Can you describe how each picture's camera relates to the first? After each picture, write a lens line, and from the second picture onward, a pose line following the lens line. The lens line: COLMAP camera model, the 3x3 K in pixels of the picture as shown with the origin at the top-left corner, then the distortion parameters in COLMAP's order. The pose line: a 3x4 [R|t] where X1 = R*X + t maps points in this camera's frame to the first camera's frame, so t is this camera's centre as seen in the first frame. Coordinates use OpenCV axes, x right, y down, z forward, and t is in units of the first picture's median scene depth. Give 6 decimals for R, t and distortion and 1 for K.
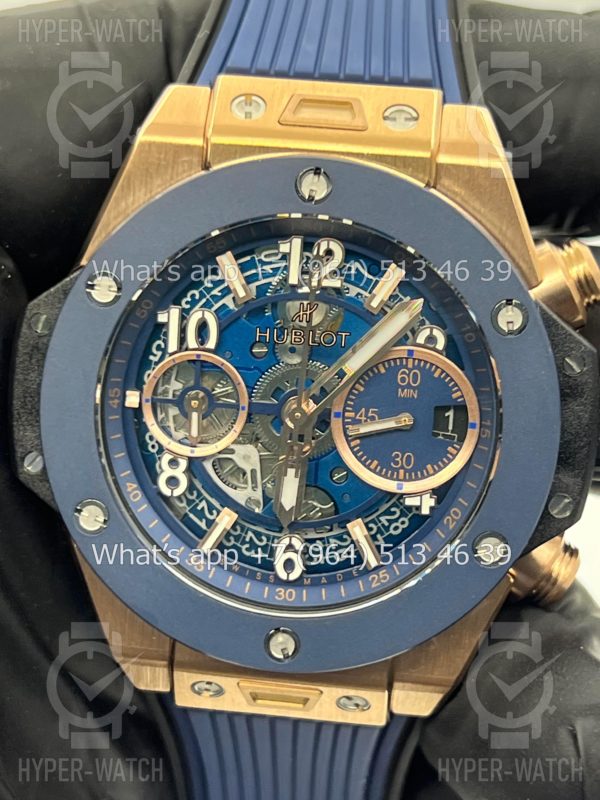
lens RADIAL K [[1845.0, 0, 289.2], [0, 1845.0, 397.7], [0, 0, 1]] dist [0.188302, 0.150778]
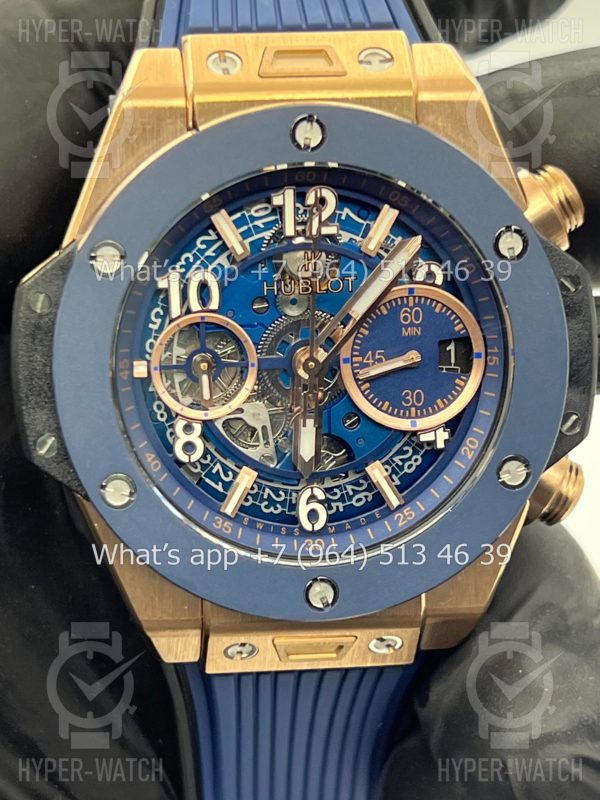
lens RADIAL K [[1845.0, 0, 289.2], [0, 1845.0, 397.7], [0, 0, 1]] dist [0.188302, 0.150778]
pose [[0.978973, -0.117997, 0.166398, -0.173507], [0.119097, 0.992877, 0.003387, 0.022193], [-0.165613, 0.016502, 0.986053, 0.012257]]
